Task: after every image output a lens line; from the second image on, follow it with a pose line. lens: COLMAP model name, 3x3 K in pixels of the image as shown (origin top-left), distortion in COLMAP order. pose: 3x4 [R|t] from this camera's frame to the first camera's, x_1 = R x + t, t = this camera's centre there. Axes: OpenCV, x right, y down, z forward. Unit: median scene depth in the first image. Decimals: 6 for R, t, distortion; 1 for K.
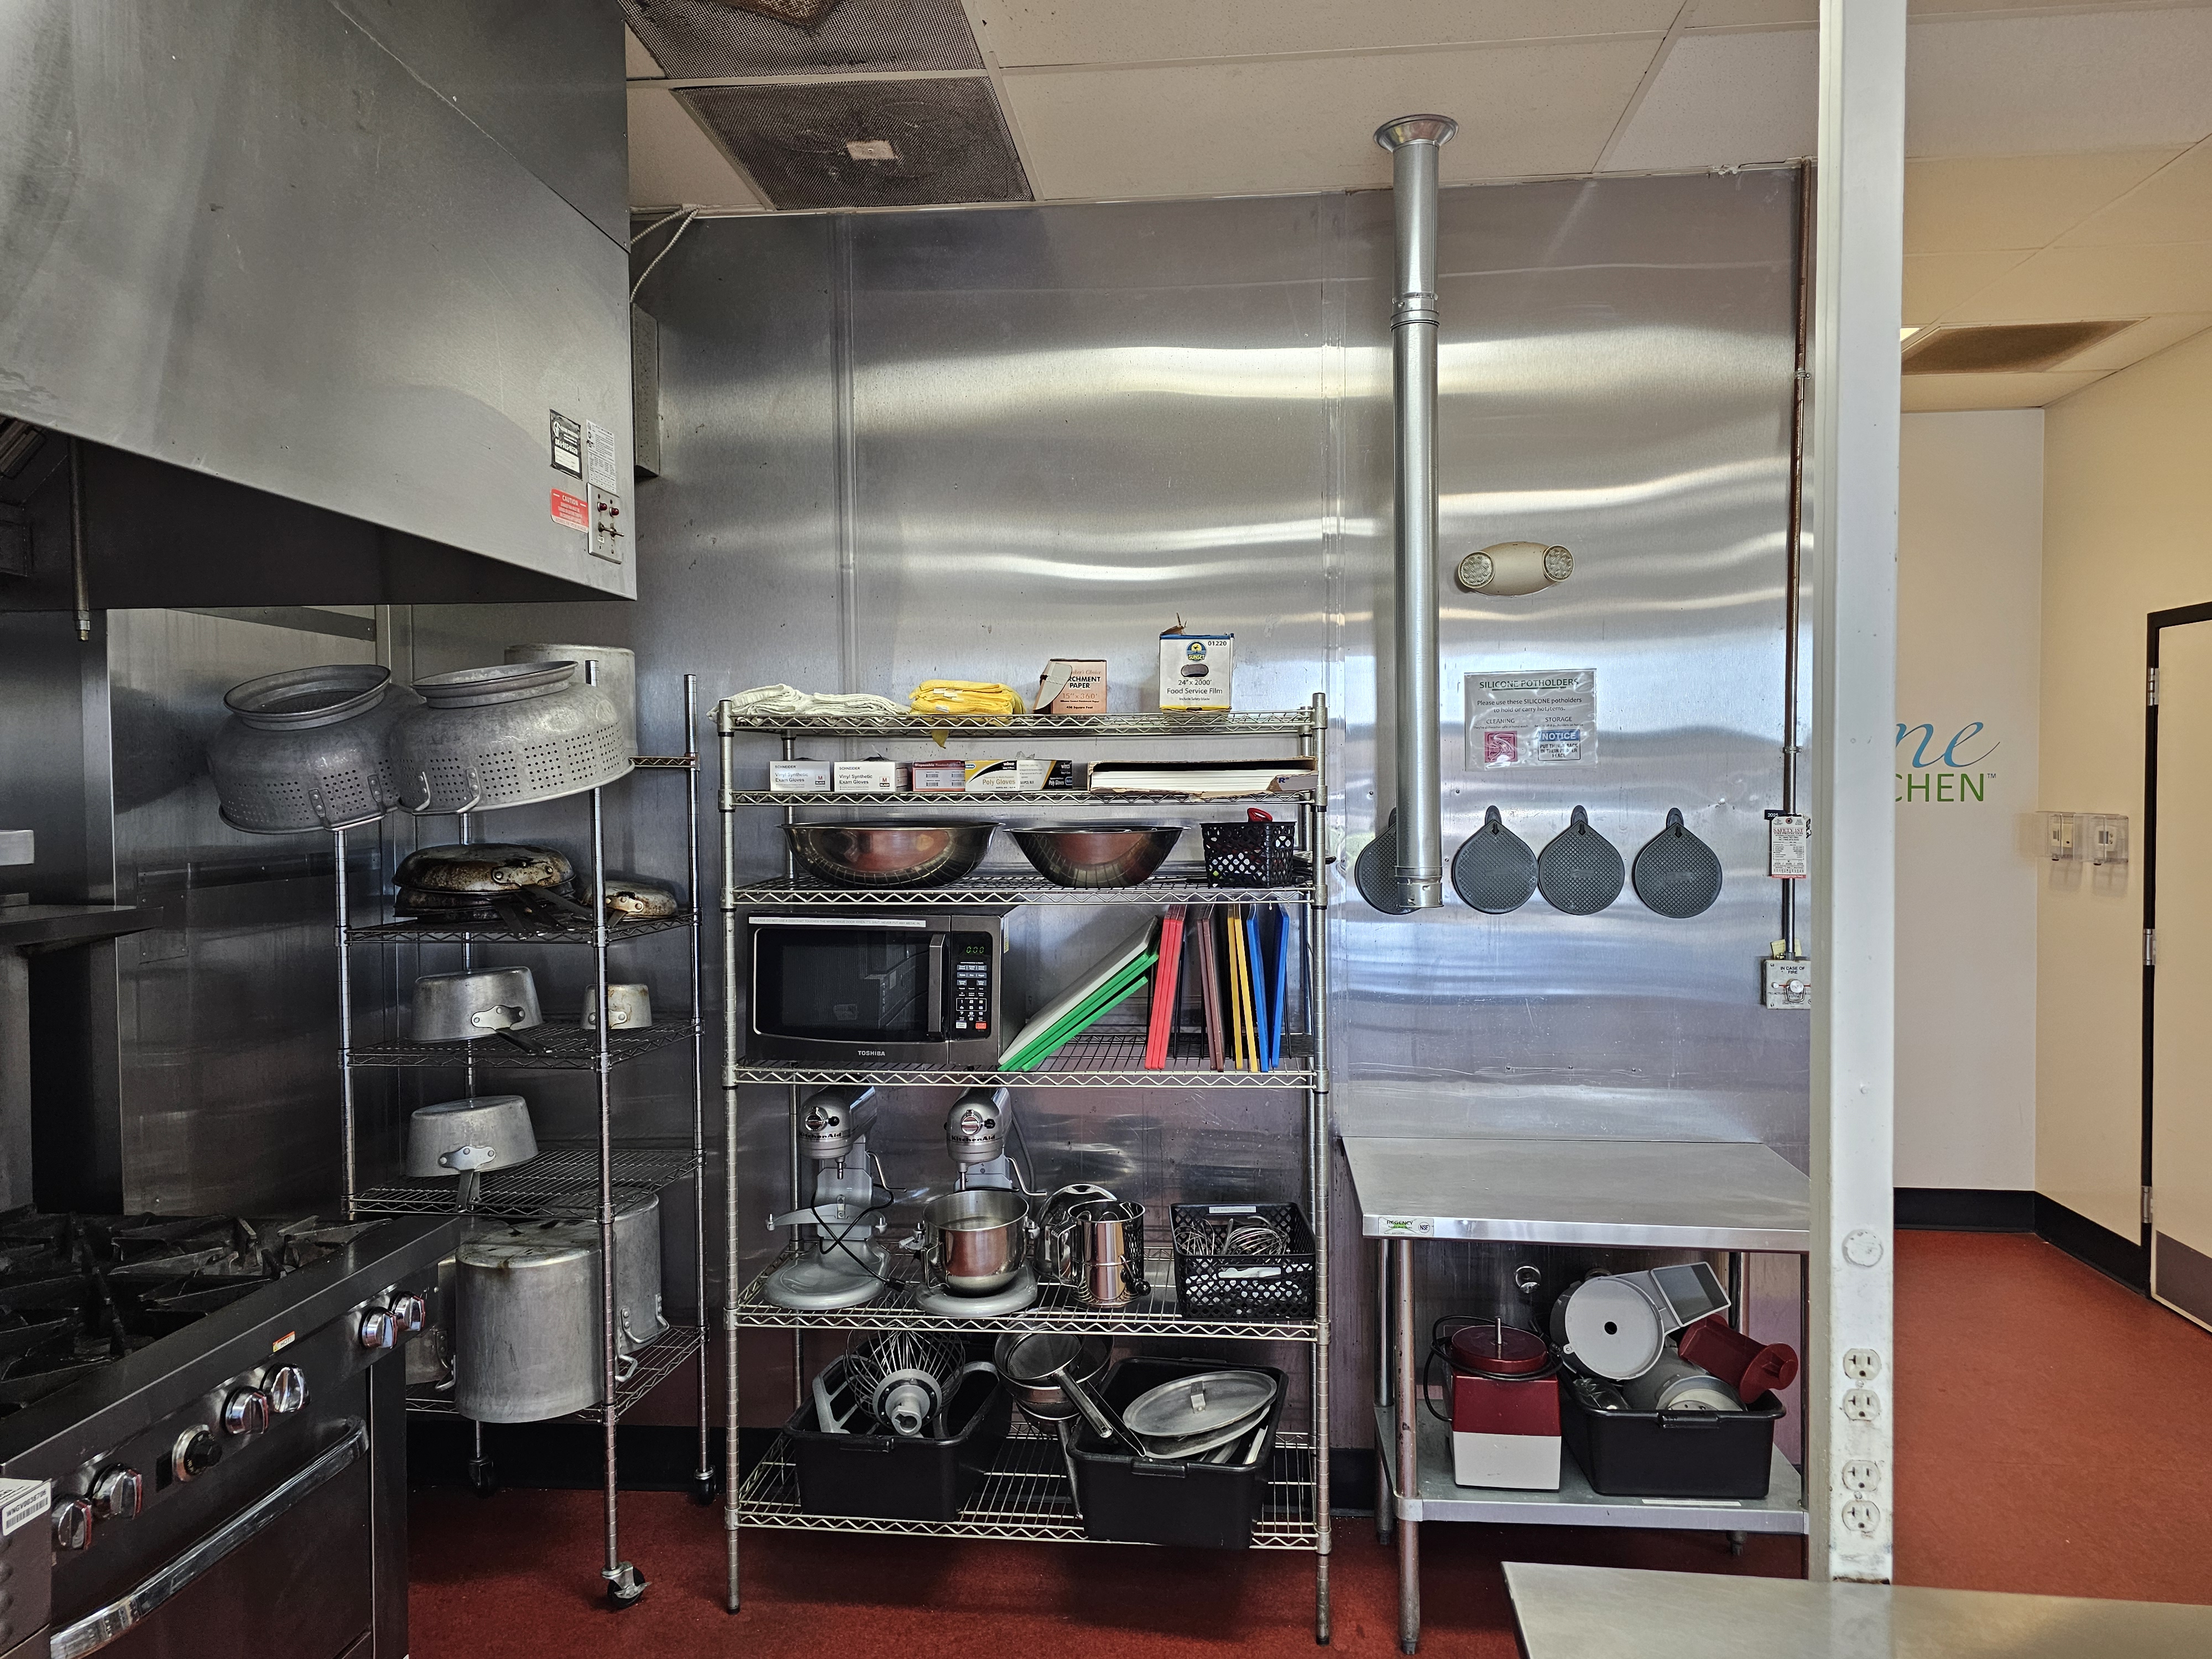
lens RADIAL K [[1512.3, 0, 1106.0], [0, 1512.3, 829.5], [0, 0, 1]] dist [0.114623, -0.132716]
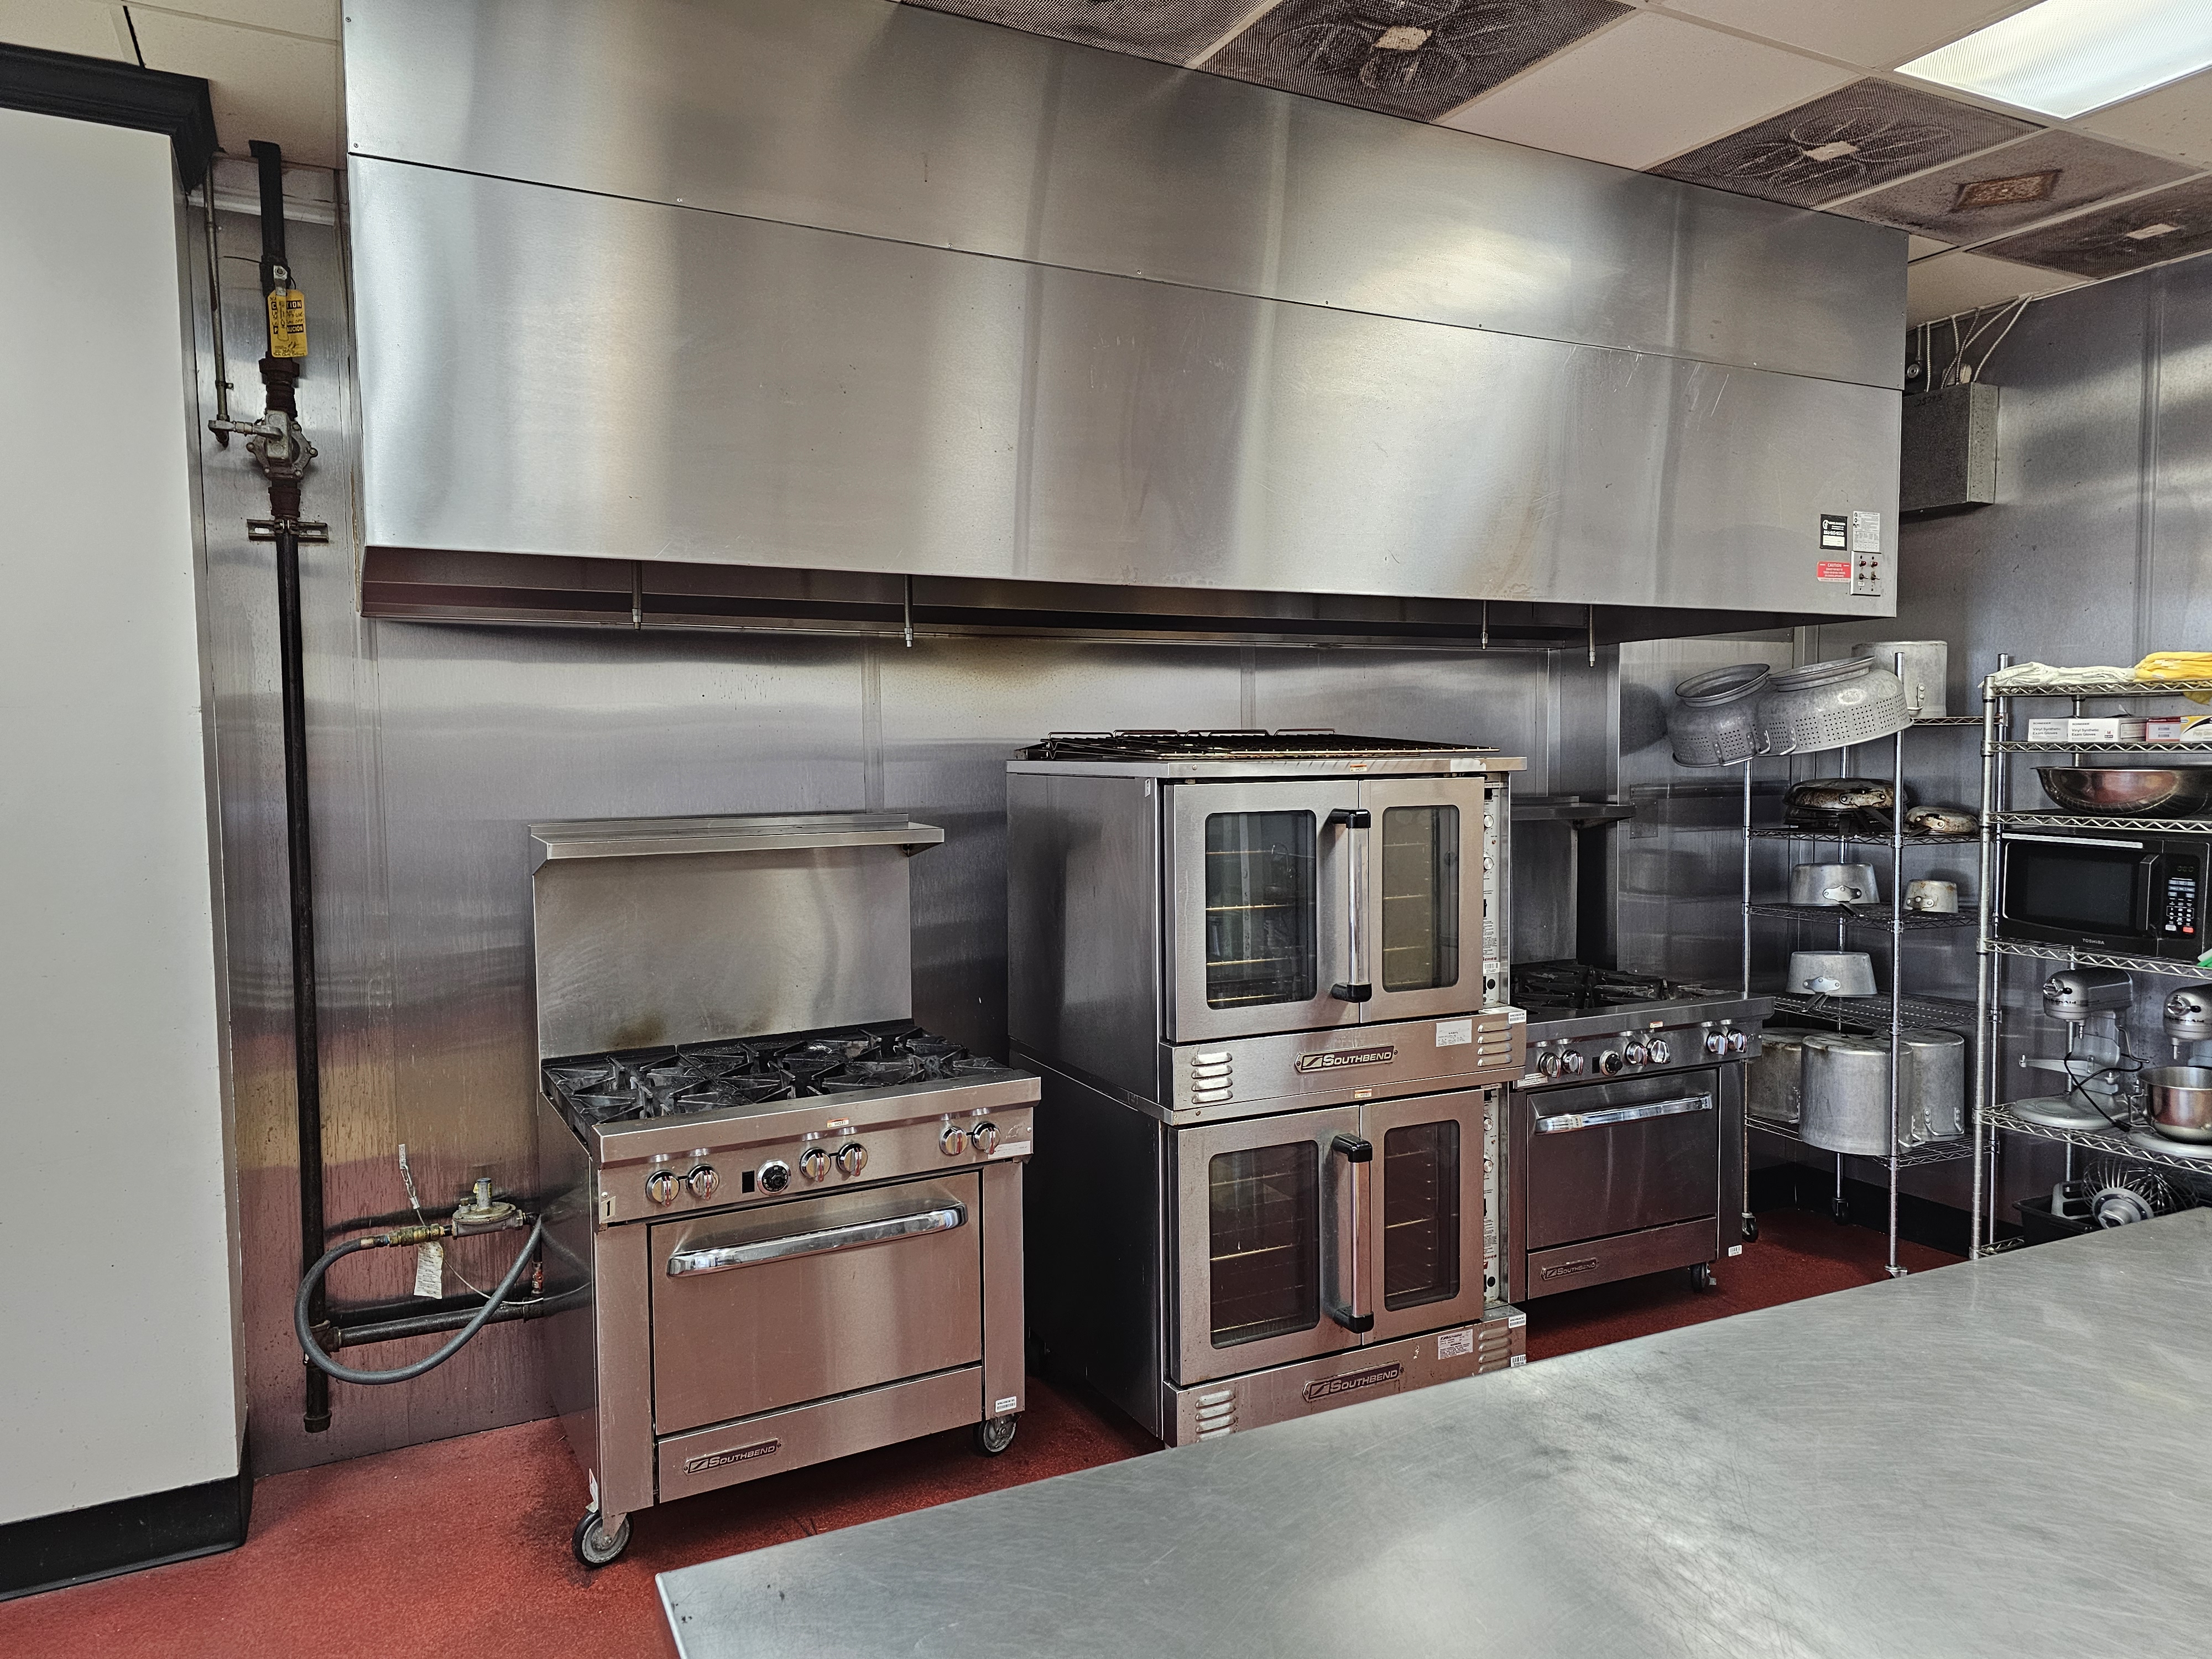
lens RADIAL K [[1496.7, 0, 1106.0], [0, 1496.7, 829.5], [0, 0, 1]] dist [-0.068825, 0.001707]
pose [[0.546246, 0.043810, -0.836478, 0.417657], [-0.016356, 0.998999, 0.041640, 0.012386], [0.837465, -0.009064, 0.546416, -0.391148]]
